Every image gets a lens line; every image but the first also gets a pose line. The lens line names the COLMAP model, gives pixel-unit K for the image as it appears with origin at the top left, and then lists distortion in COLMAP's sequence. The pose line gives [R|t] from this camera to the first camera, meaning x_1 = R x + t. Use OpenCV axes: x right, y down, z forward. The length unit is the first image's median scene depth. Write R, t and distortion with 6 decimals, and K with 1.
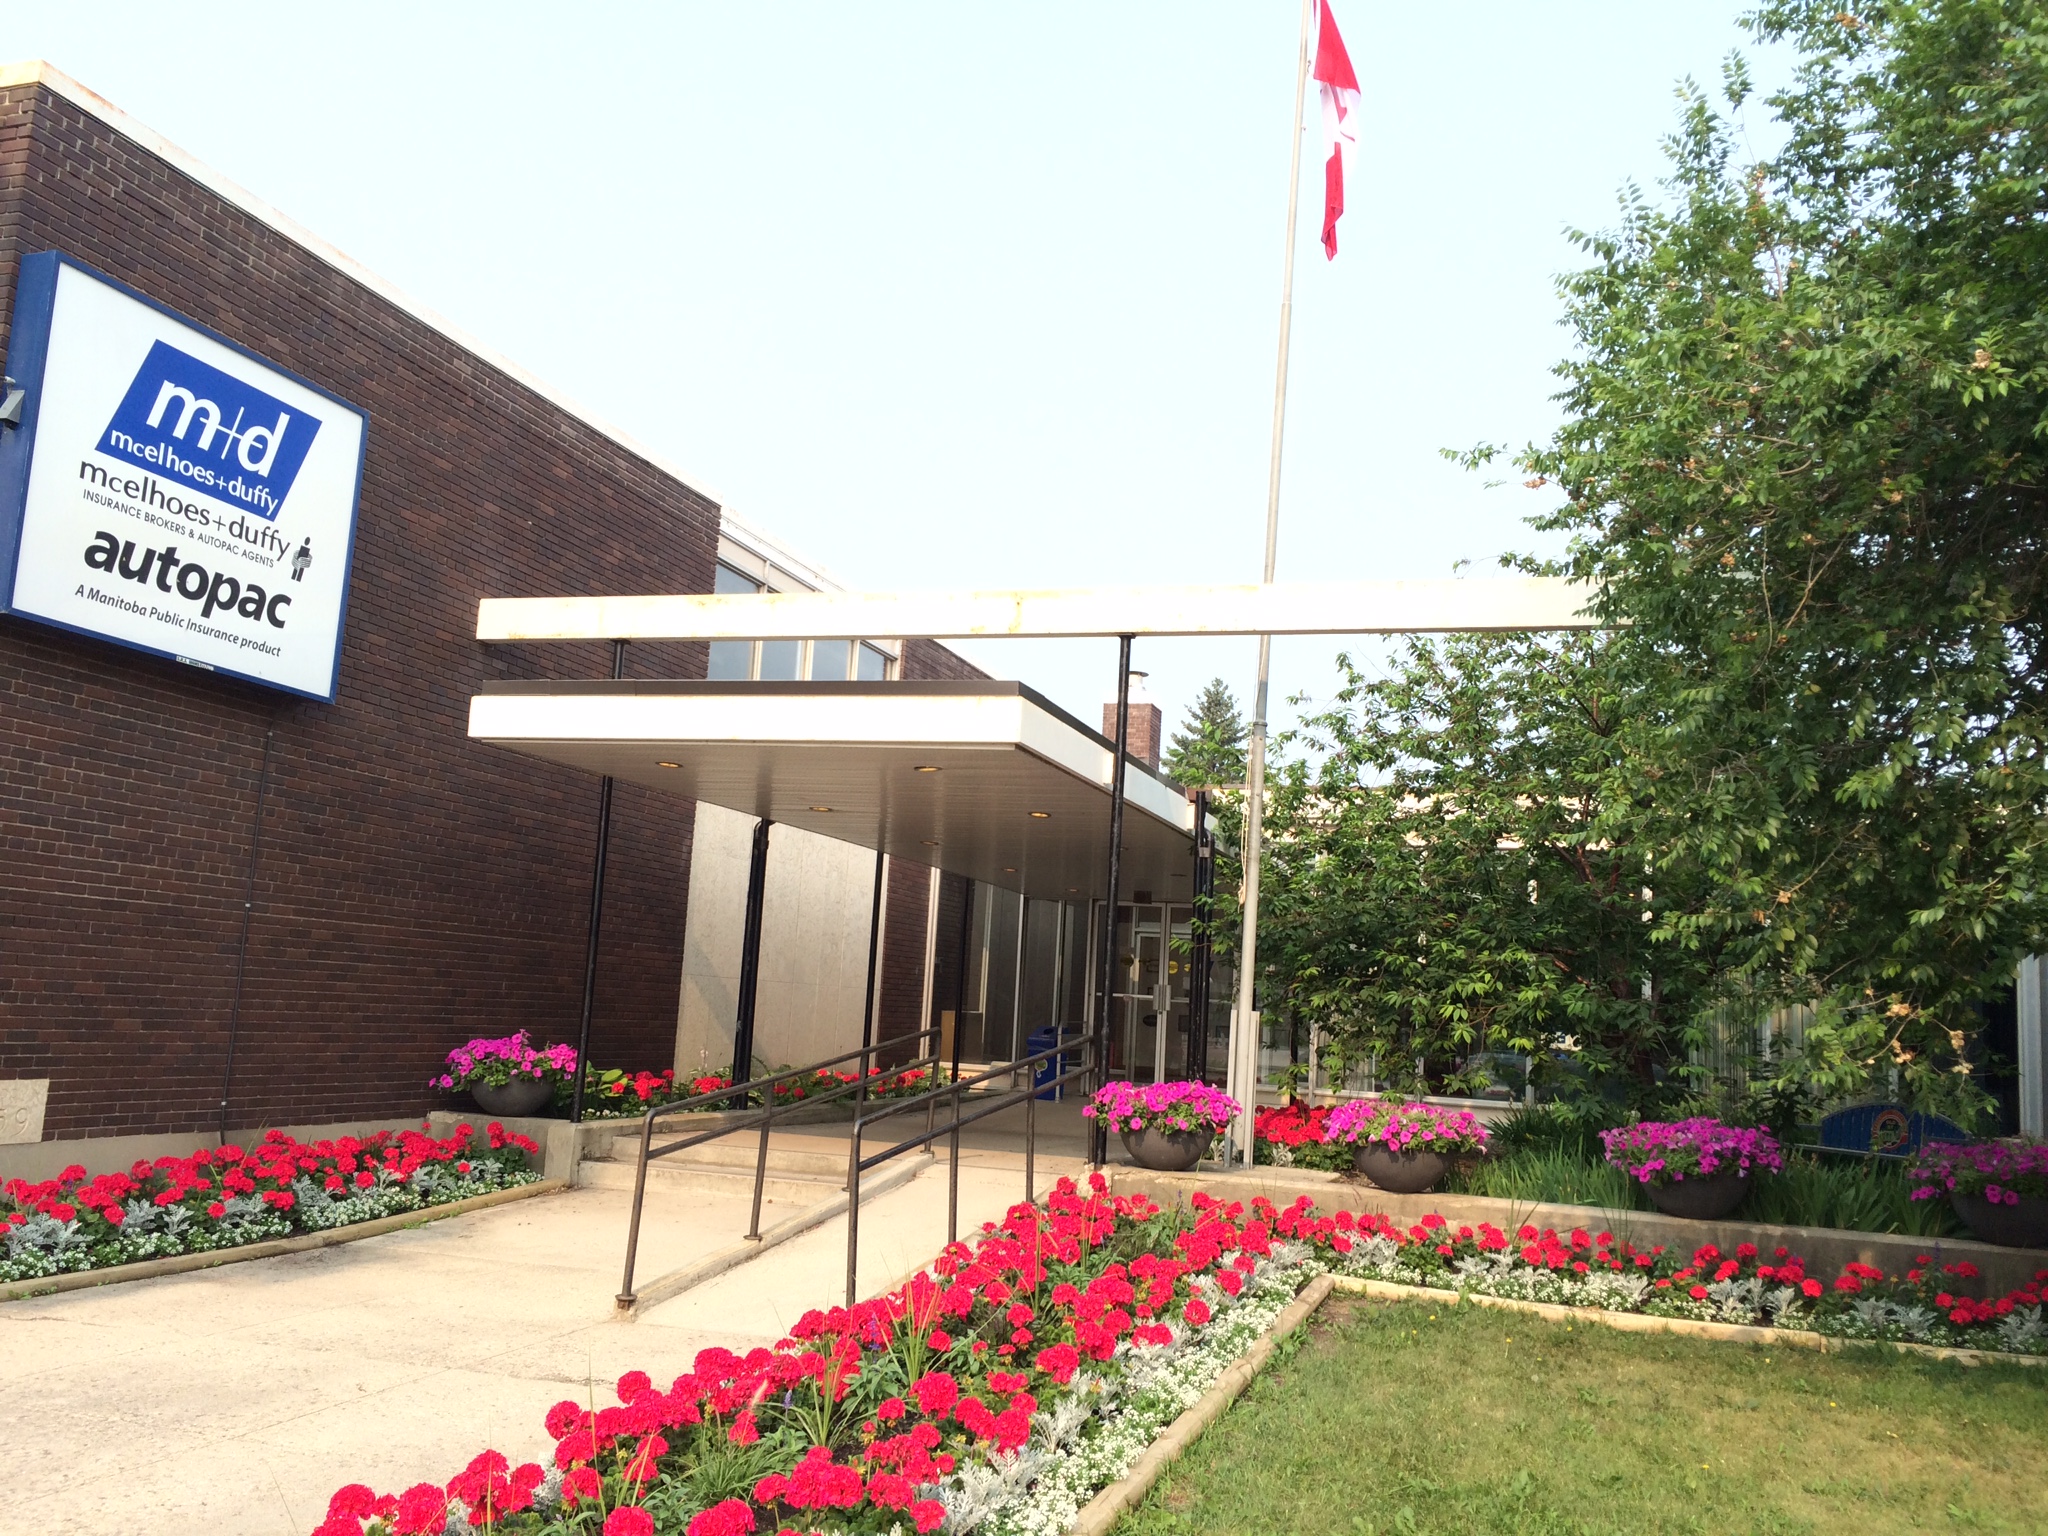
lens RADIAL K [[1721.3, 0, 1027.7], [0, 1721.3, 814.6], [0, 0, 1]] dist [-0.004227, -0.011881]
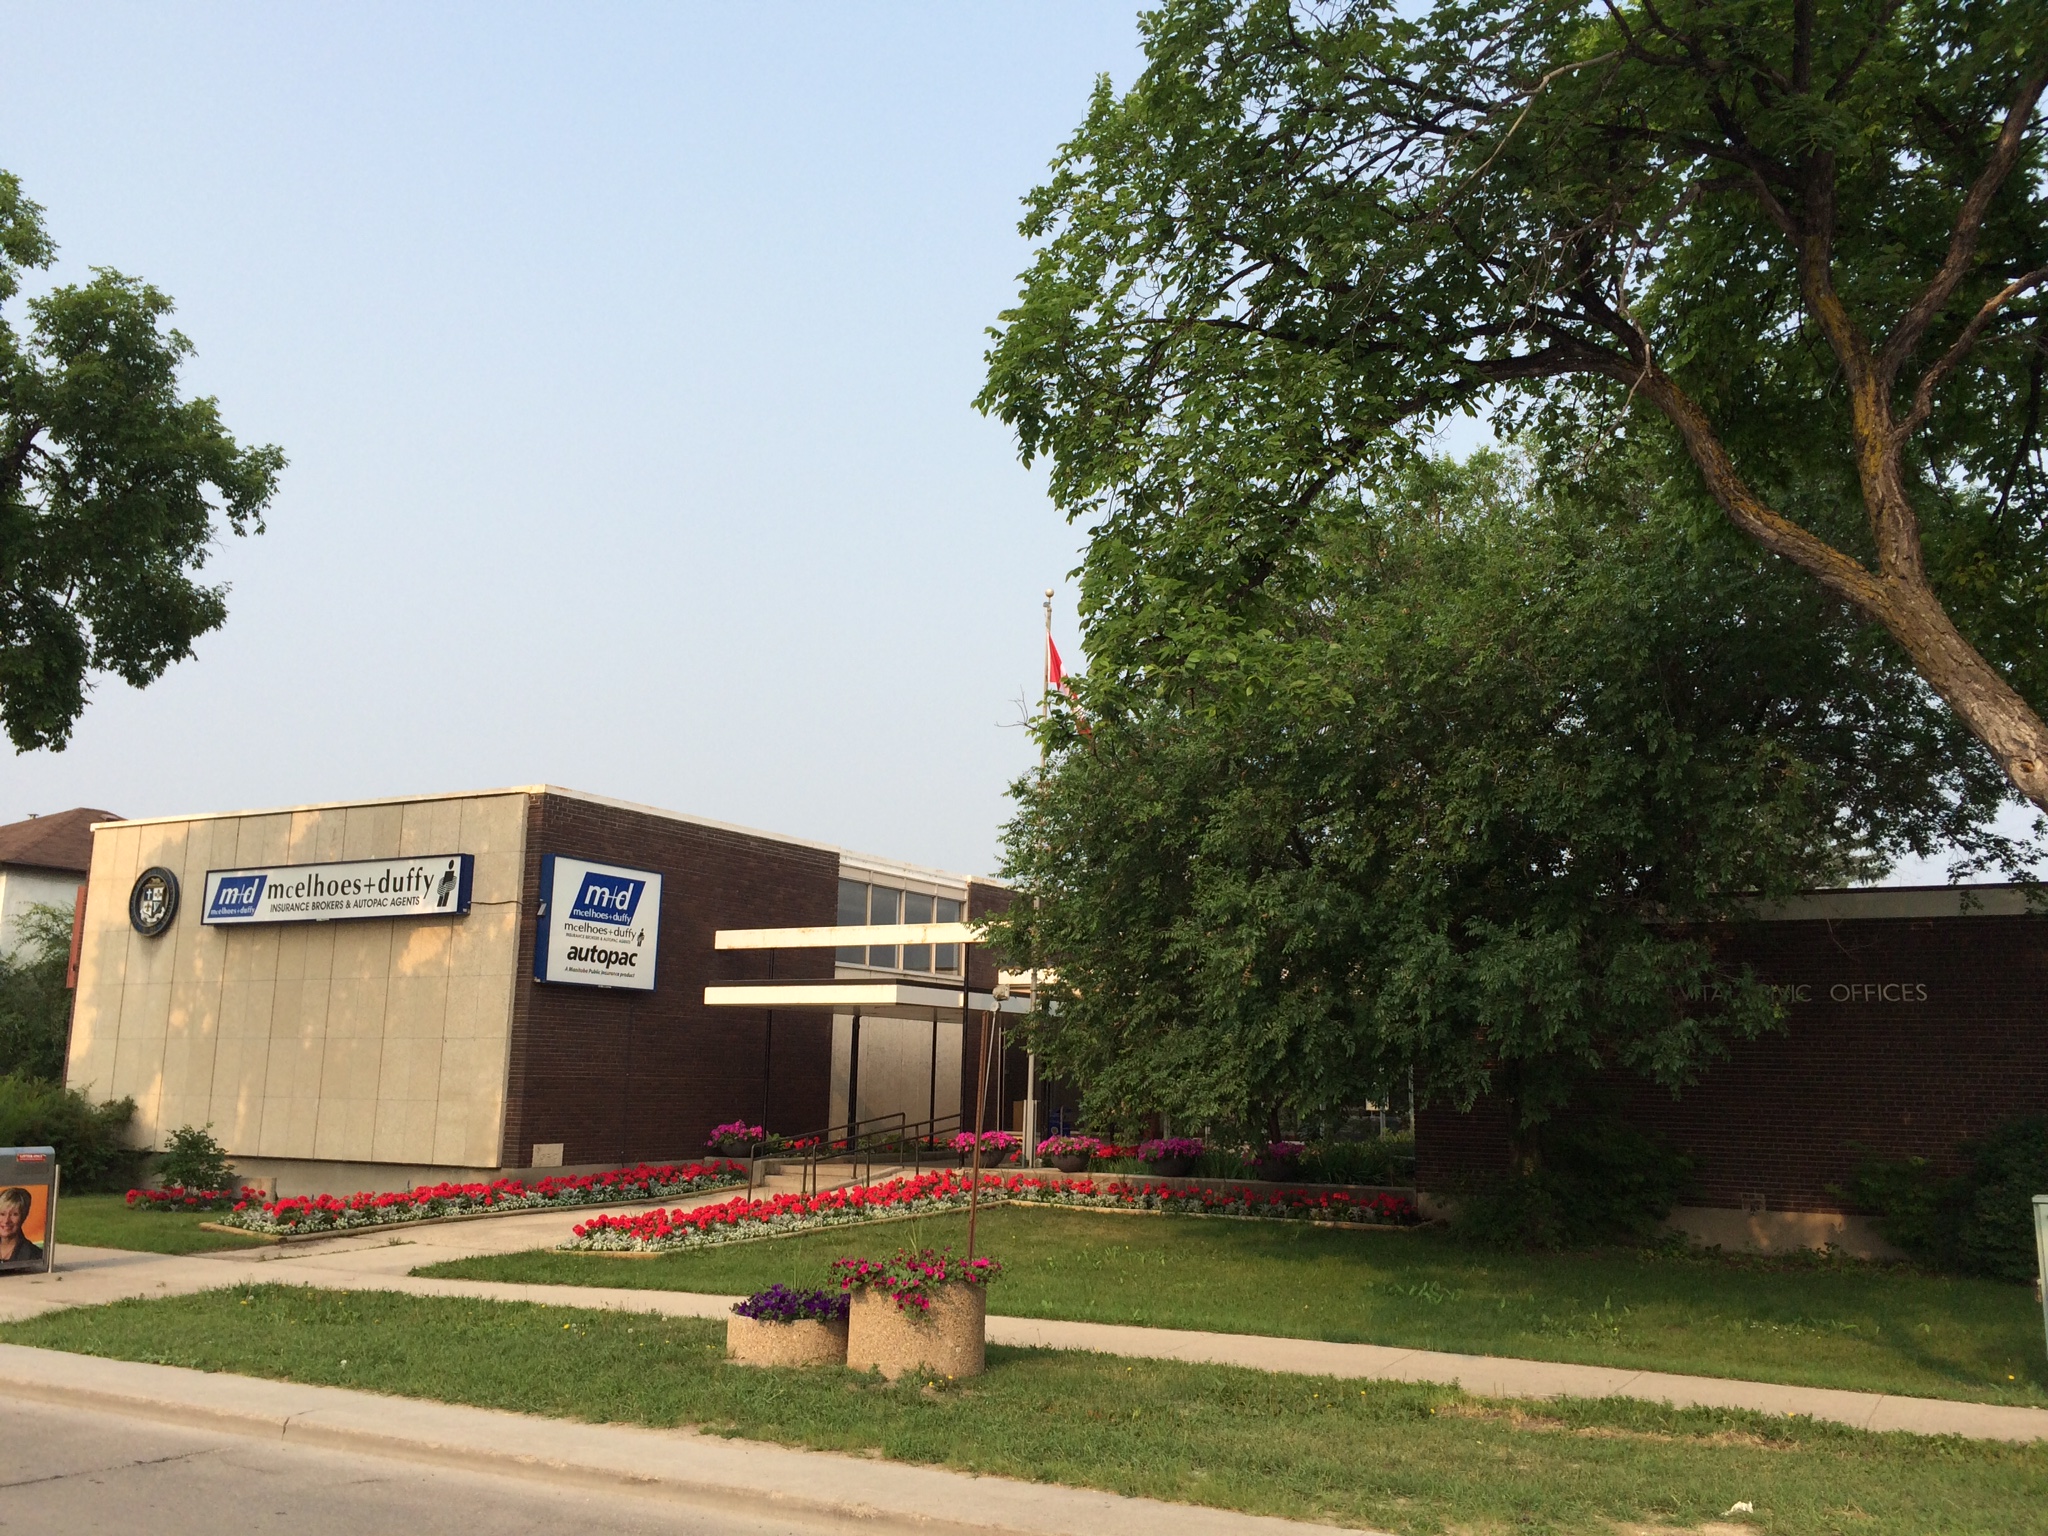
lens RADIAL K [[1721.3, 0, 1027.2], [0, 1721.3, 766.0], [0, 0, 1]] dist [-0.004227, -0.011881]
pose [[0.978573, -0.078736, -0.190249, 0.673407], [0.064380, 0.994673, -0.080507, -0.164539], [0.195575, 0.066534, 0.978429, -1.466159]]
